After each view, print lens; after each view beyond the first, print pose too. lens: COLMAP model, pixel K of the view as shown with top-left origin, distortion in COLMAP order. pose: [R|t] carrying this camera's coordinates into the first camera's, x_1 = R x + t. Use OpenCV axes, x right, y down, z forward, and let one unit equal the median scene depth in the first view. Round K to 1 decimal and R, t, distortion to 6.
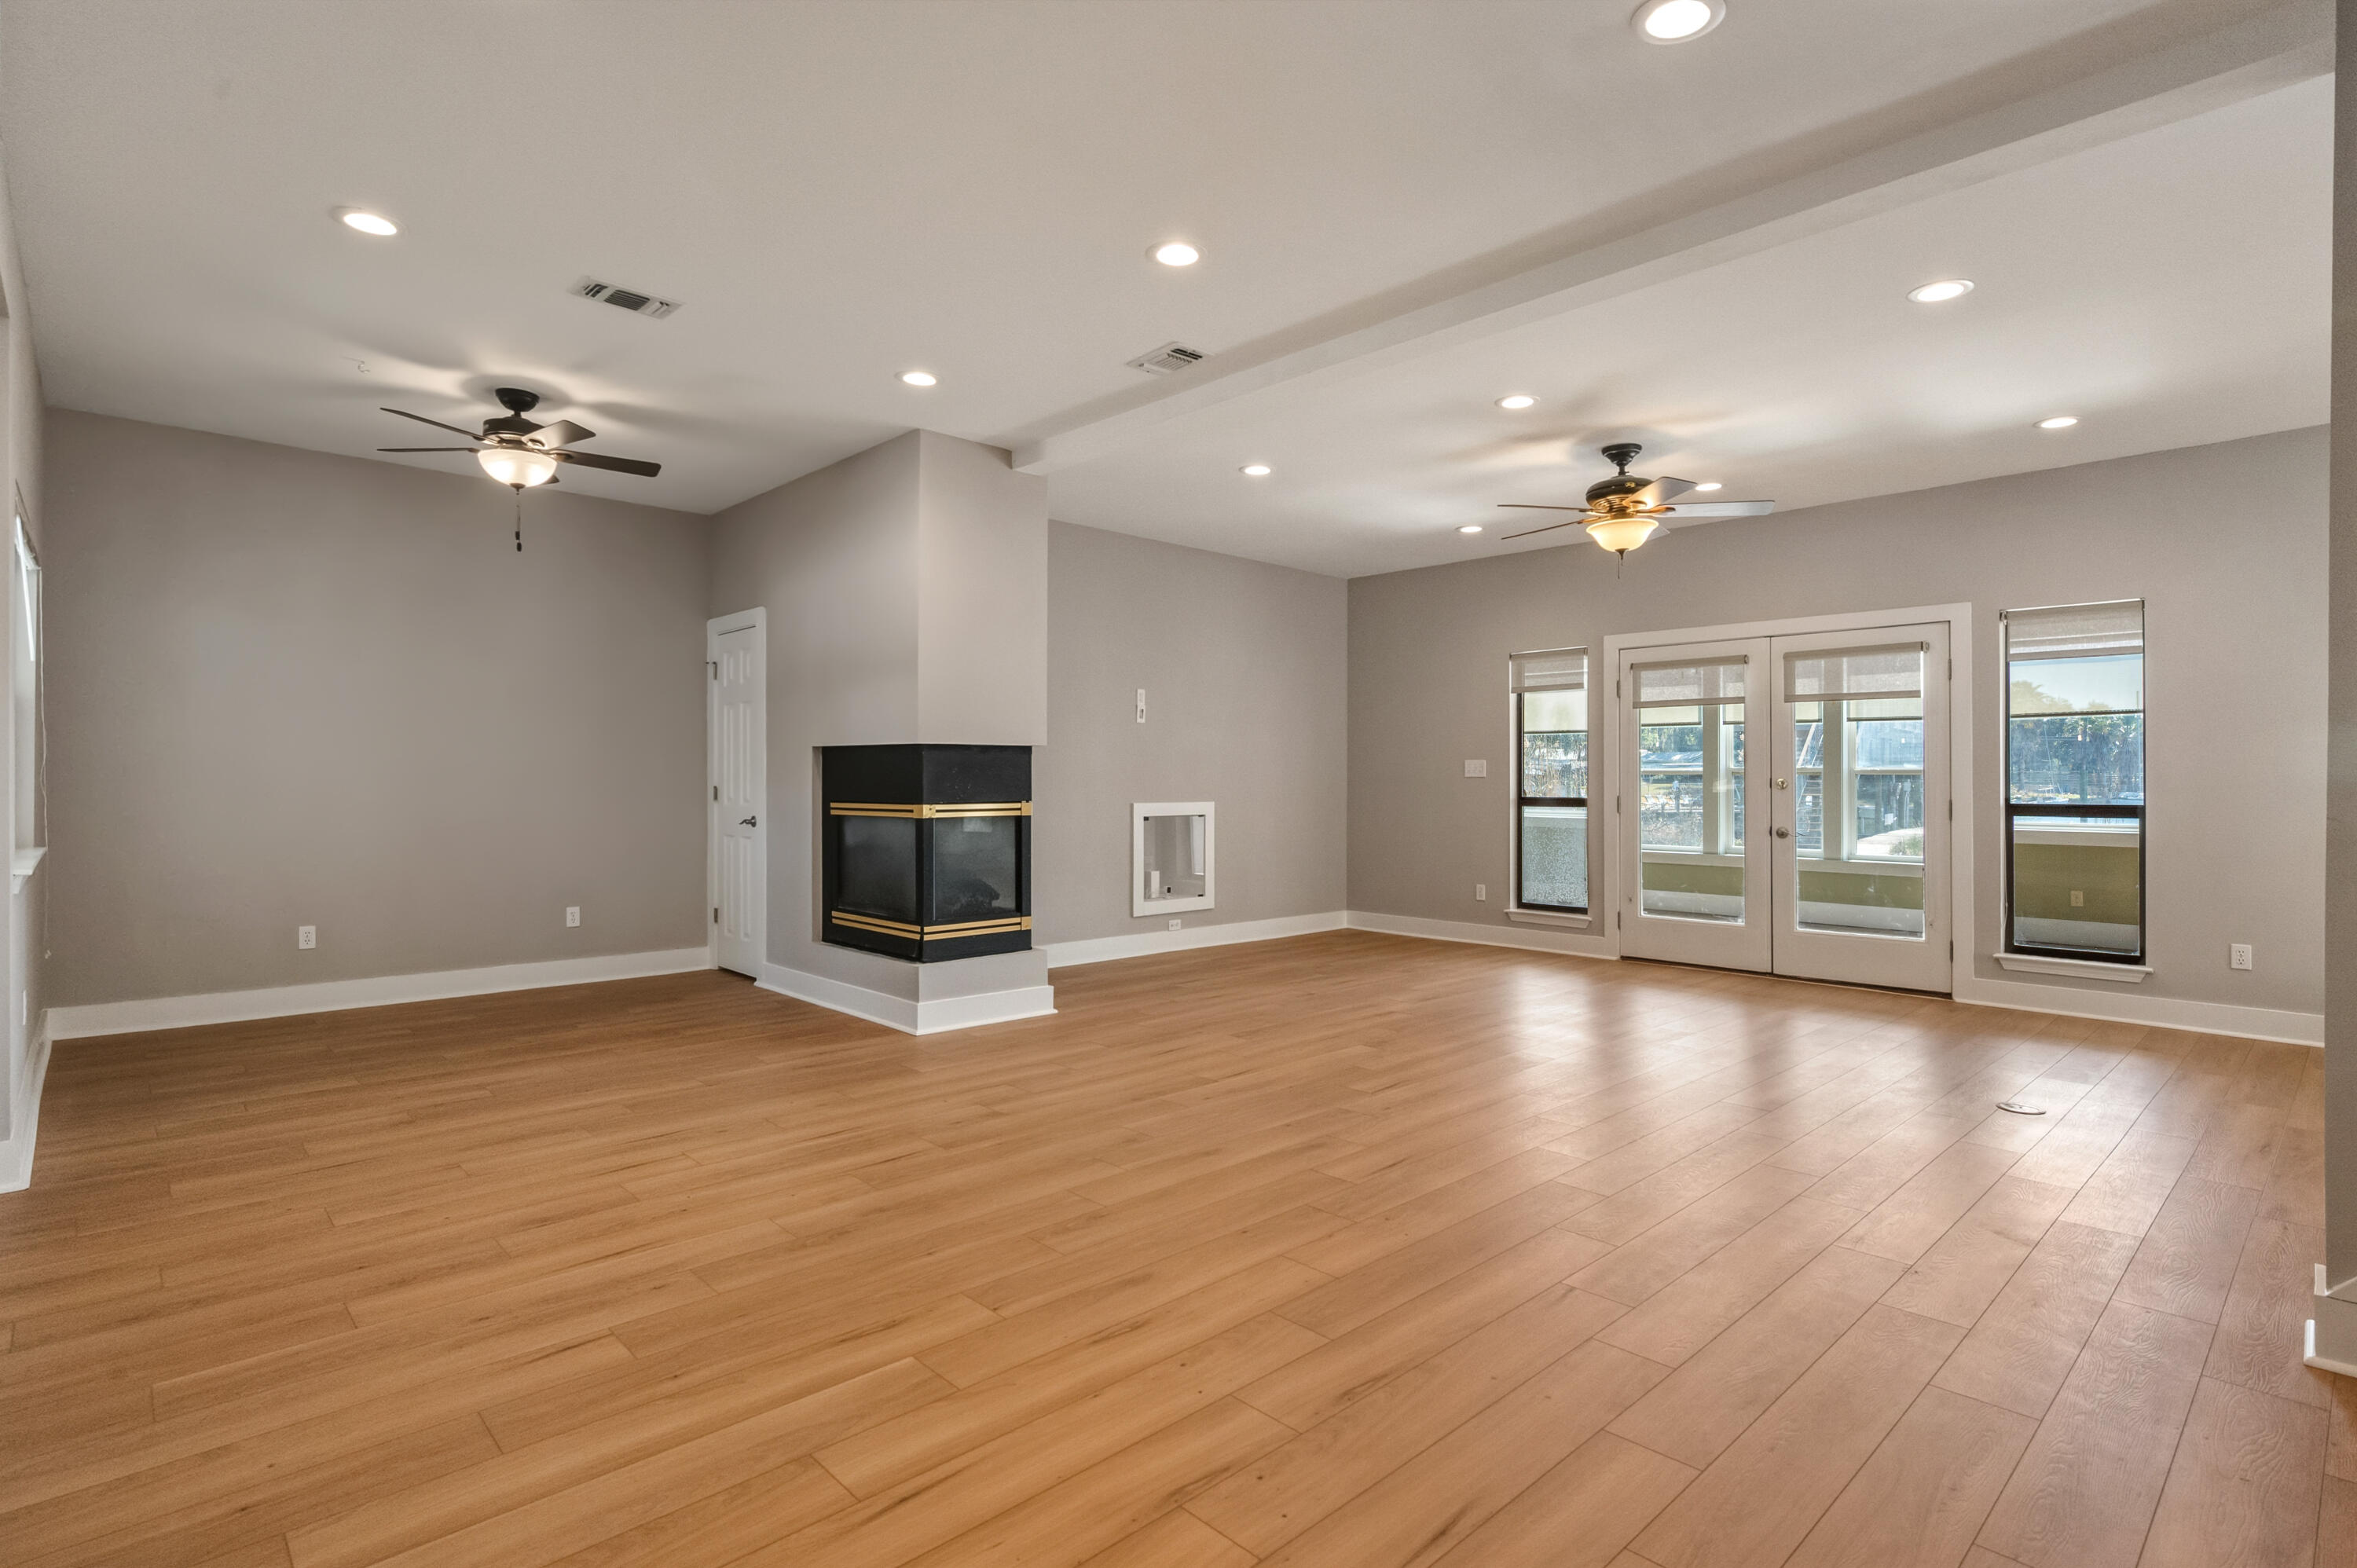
lens RADIAL K [[1160.6, 0, 1189.7], [0, 1160.6, 772.0], [0, 0, 1]] dist [-0.001490, 0.000311]
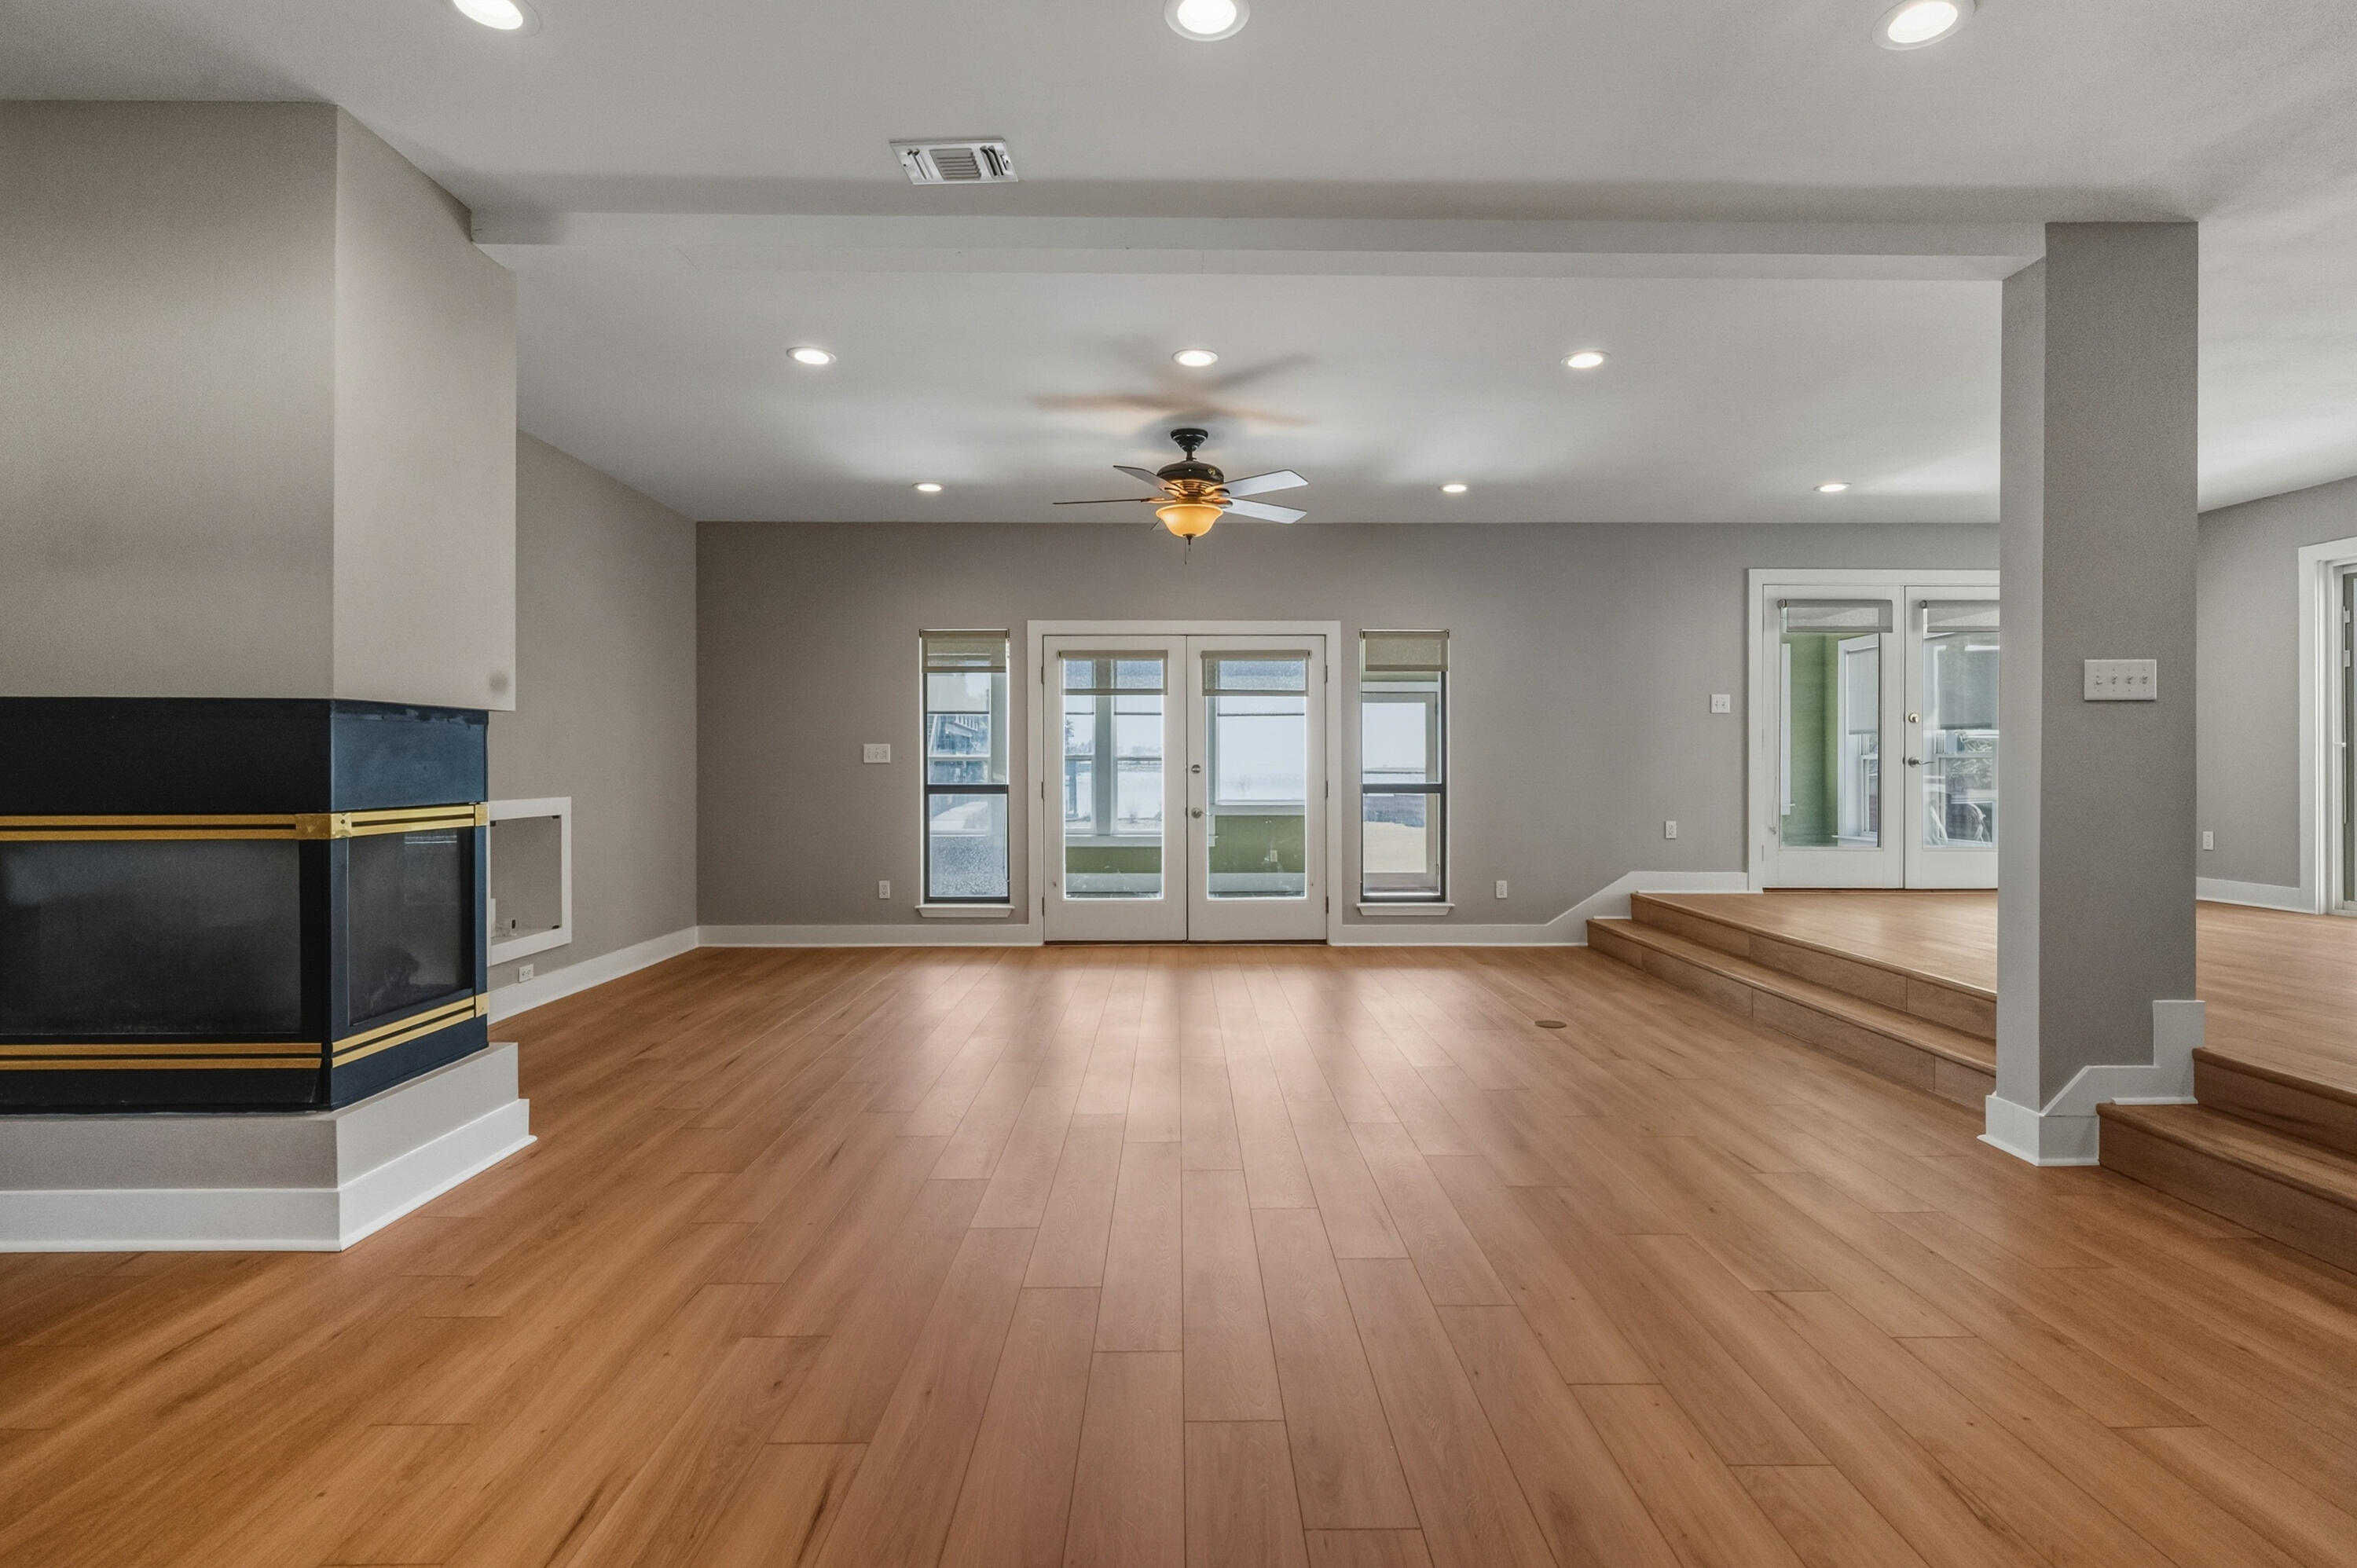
lens RADIAL K [[1095.9, 0, 1196.6], [0, 1095.9, 766.7], [0, 0, 1]] dist [0.000580, -0.001128]
pose [[0.678403, -0.002466, 0.734686, -0.306033], [-0.002768, 0.999979, 0.005913, 0.002104], [-0.734685, -0.006045, 0.678381, 0.340917]]
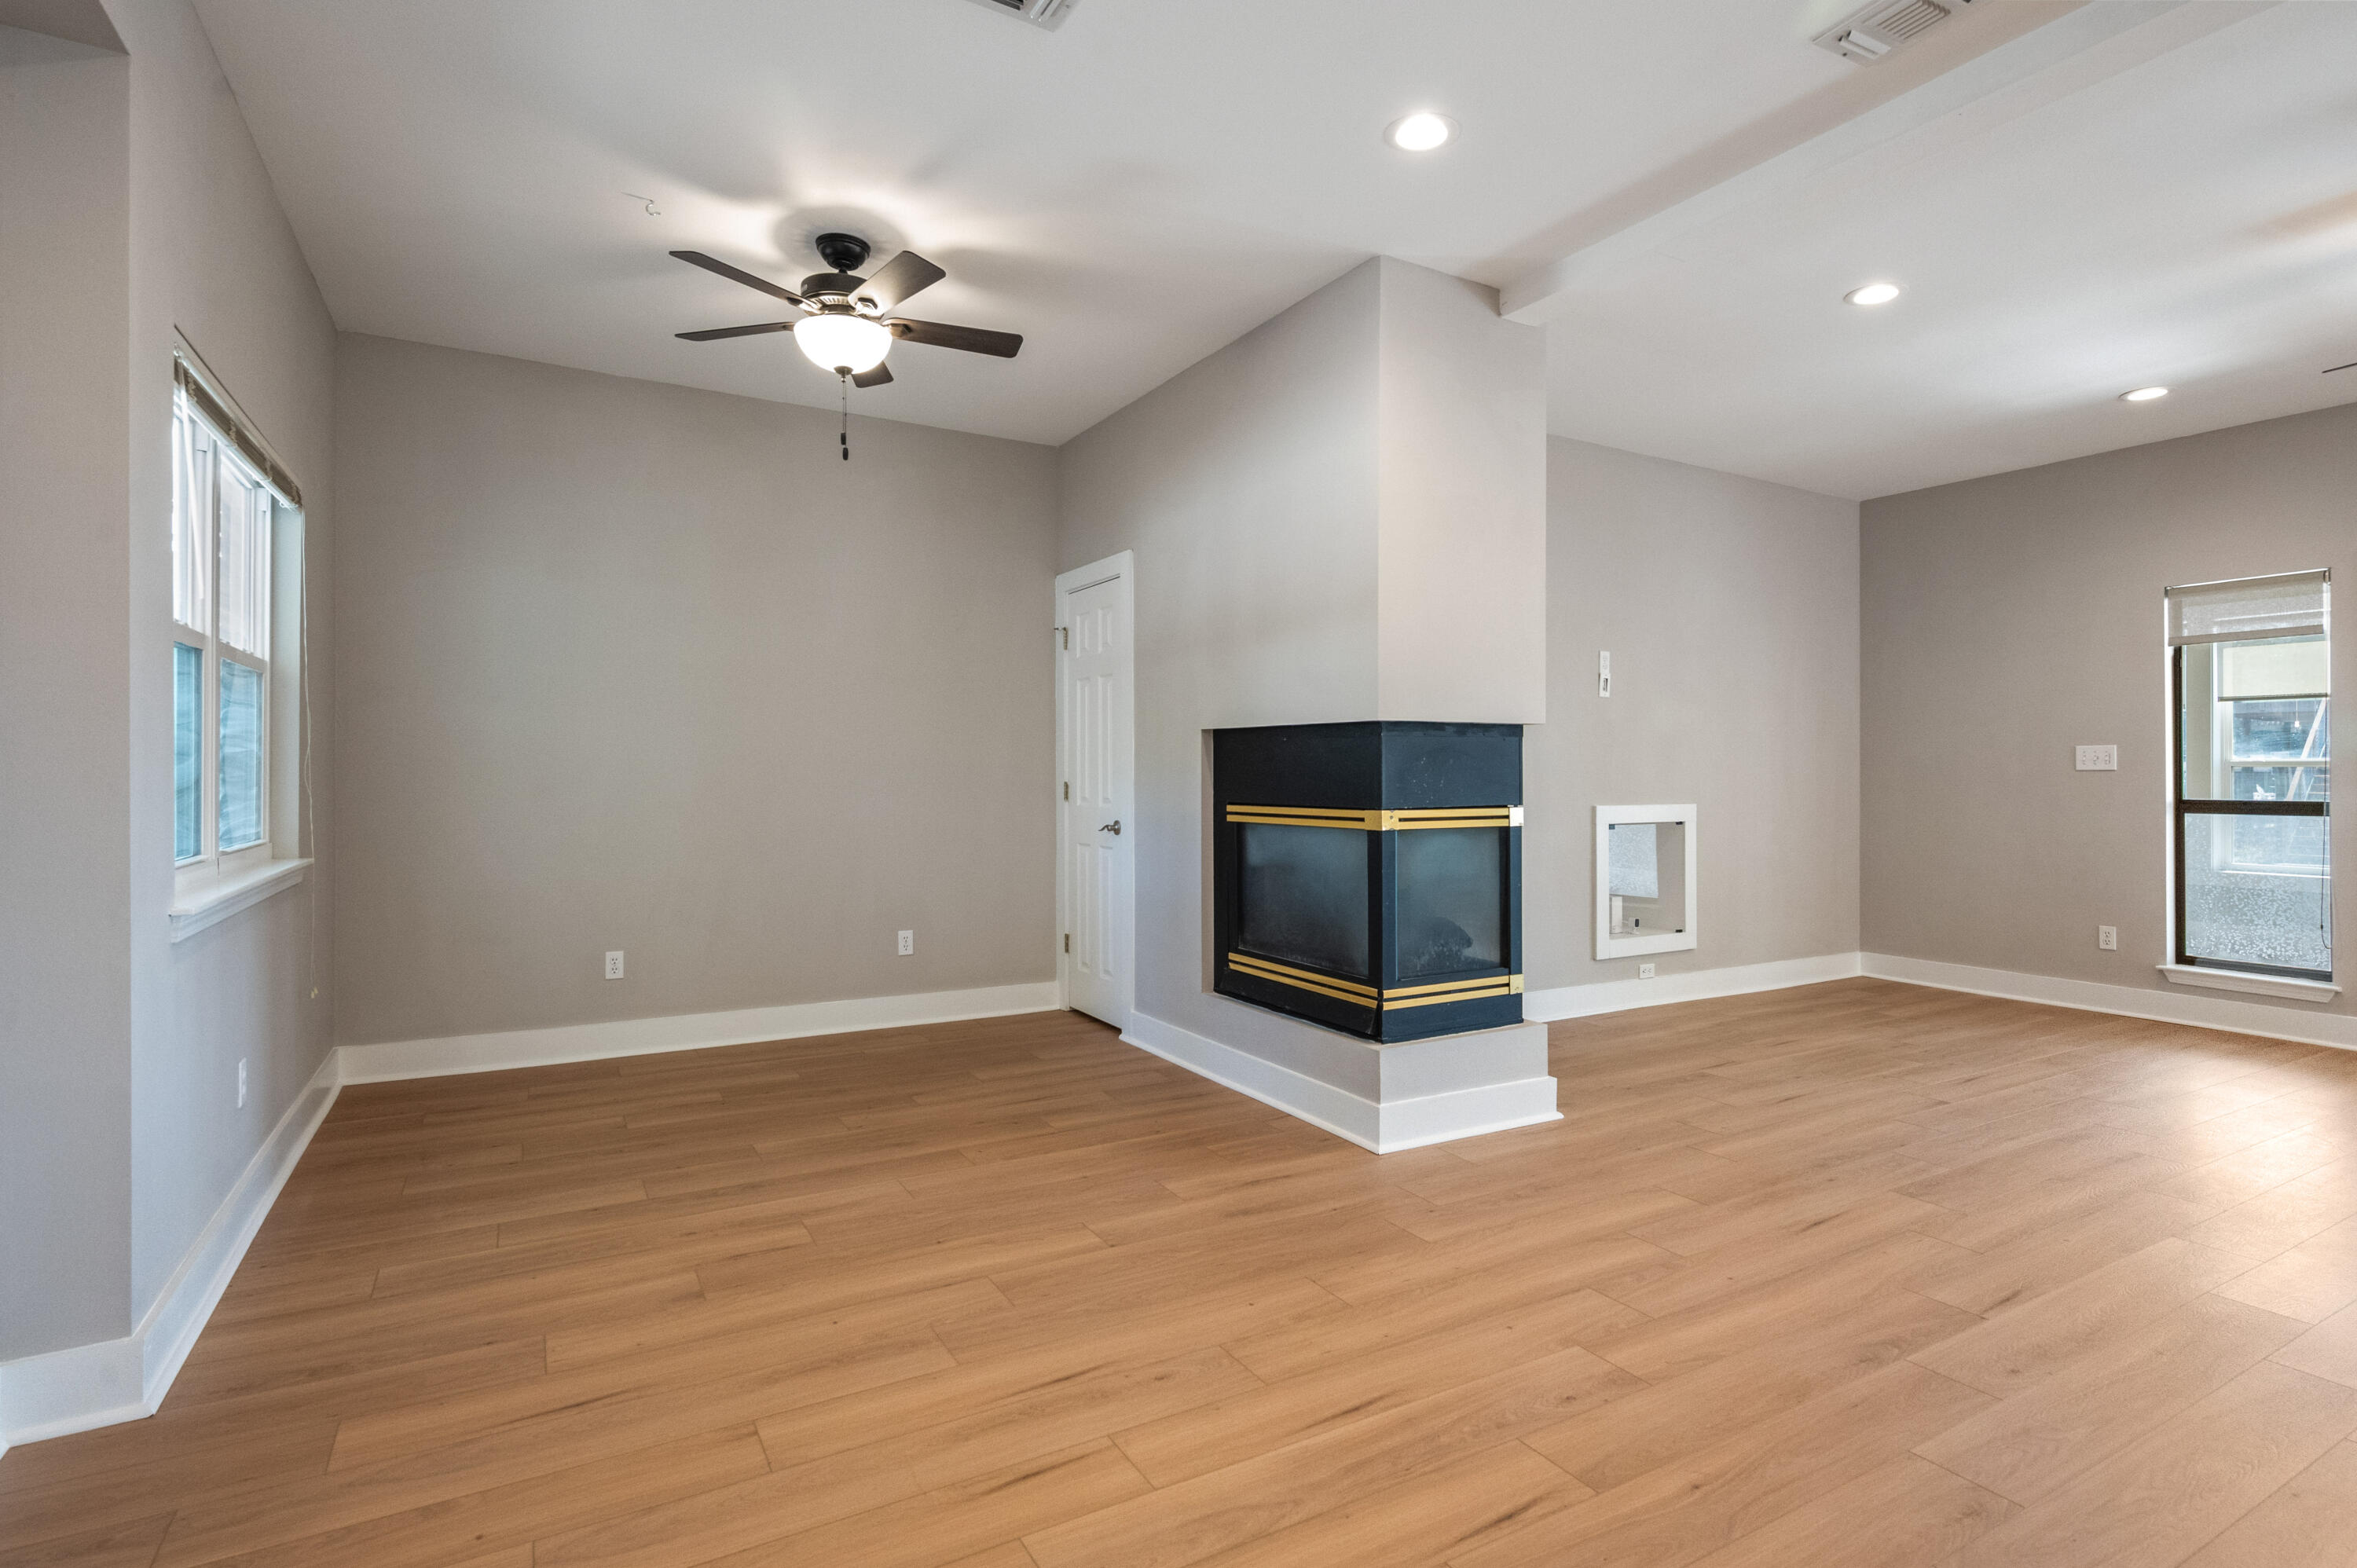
lens RADIAL K [[1160.6, 0, 1181.7], [0, 1160.6, 767.5], [0, 0, 1]] dist [-0.001490, 0.000311]
pose [[0.971156, -0.001531, -0.238441, -0.168640], [0.001841, 0.999998, 0.001076, 0.001724], [0.238439, -0.001484, 0.971156, 0.289604]]
